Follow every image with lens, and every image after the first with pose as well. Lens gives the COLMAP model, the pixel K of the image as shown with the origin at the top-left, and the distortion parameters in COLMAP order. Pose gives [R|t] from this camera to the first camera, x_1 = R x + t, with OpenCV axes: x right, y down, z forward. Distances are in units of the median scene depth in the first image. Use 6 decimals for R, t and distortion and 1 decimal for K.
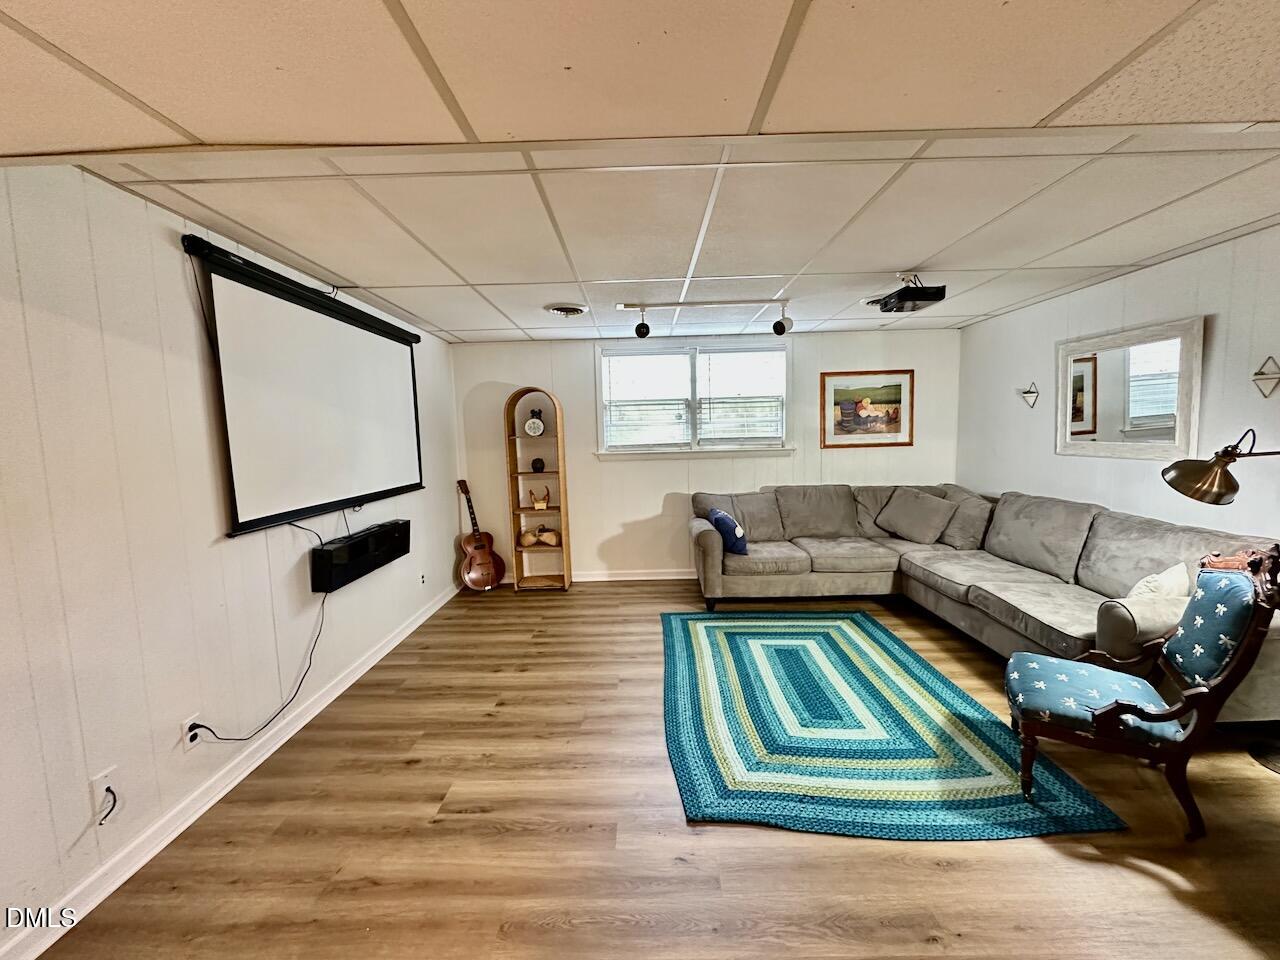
lens RADIAL K [[510.9, 0, 637.9], [0, 510.9, 480.8], [0, 0, 1]] dist [-0.005456, 0.000026]
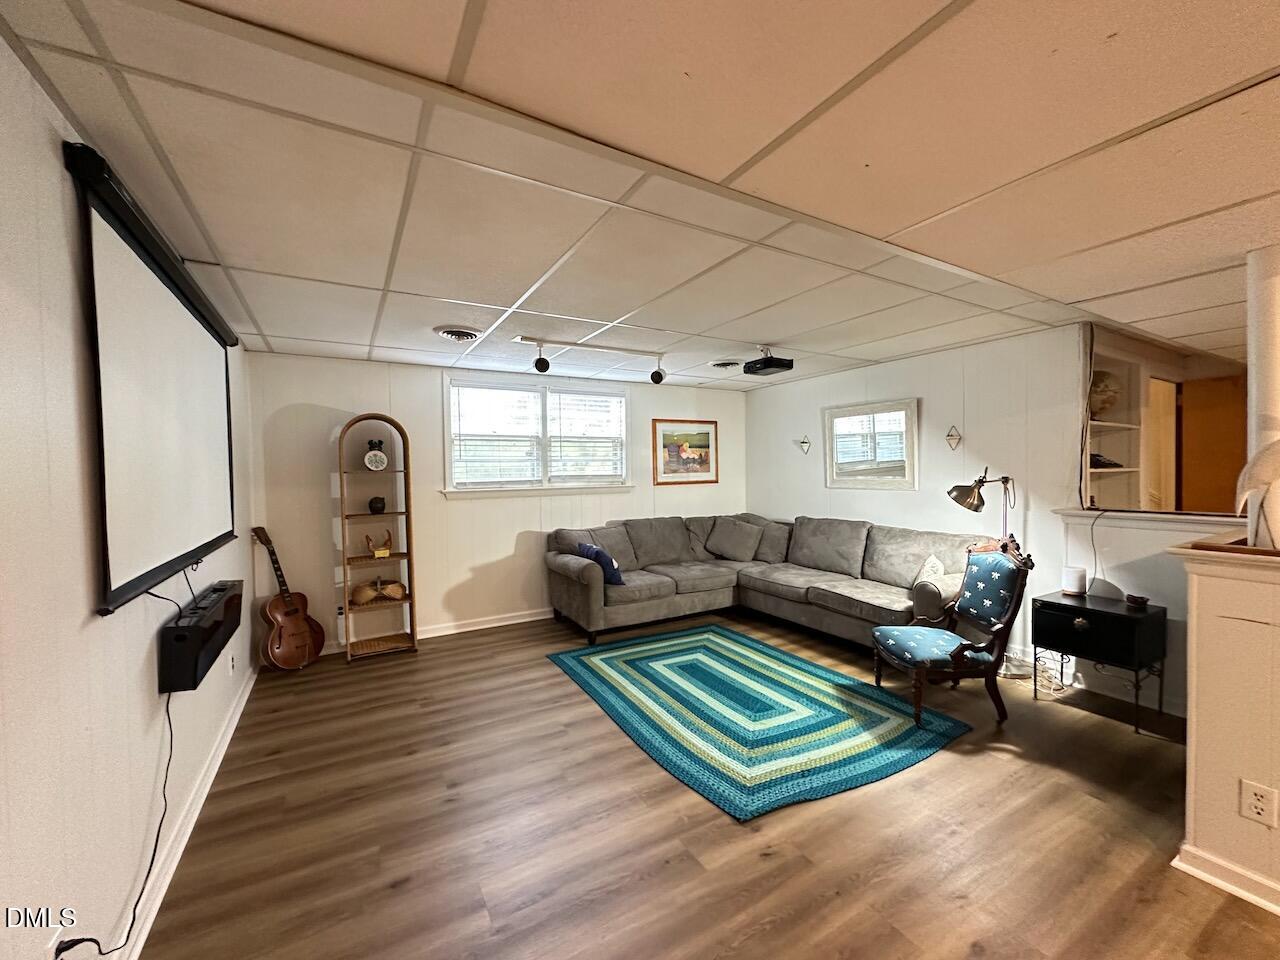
lens RADIAL K [[510.9, 0, 637.6], [0, 510.9, 479.1], [0, 0, 1]] dist [-0.005456, 0.000026]
pose [[0.862511, 0.004562, 0.506017, -0.329524], [0.040154, 0.996189, -0.077425, 0.011729], [-0.504442, 0.087098, 0.859041, 0.067429]]
